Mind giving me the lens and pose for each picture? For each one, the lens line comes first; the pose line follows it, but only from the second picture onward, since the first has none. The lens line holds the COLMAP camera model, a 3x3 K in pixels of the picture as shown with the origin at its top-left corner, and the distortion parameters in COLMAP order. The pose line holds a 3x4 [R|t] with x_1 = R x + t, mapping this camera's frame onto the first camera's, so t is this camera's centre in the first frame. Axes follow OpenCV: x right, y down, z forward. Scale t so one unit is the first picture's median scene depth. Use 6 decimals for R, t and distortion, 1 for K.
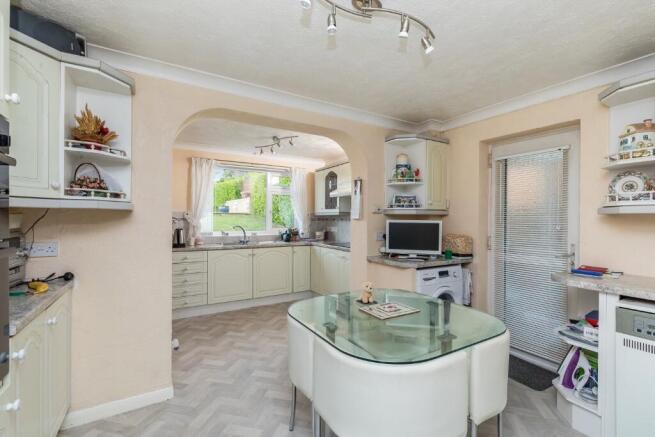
lens RADIAL K [[298.6, 0, 329.5], [0, 298.6, 217.6], [0, 0, 1]] dist [-0.000322, -0.000093]
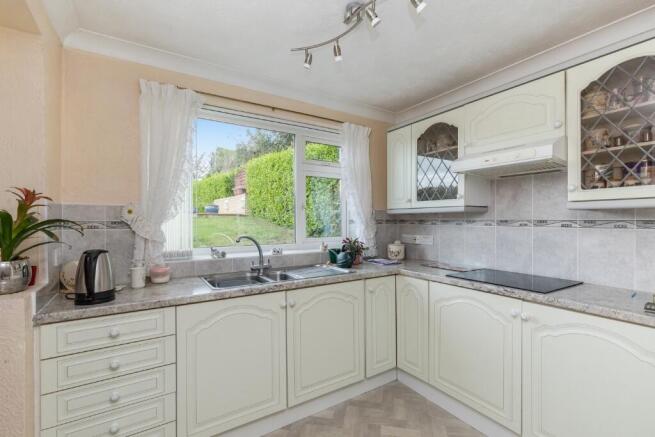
lens RADIAL K [[298.6, 0, 325.7], [0, 298.6, 219.9], [0, 0, 1]] dist [-0.000322, -0.000093]
pose [[0.999545, -0.007079, 0.029331, -0.184454], [0.007061, 0.999975, 0.000724, 0.002135], [-0.029336, -0.000516, 0.999569, 0.495031]]
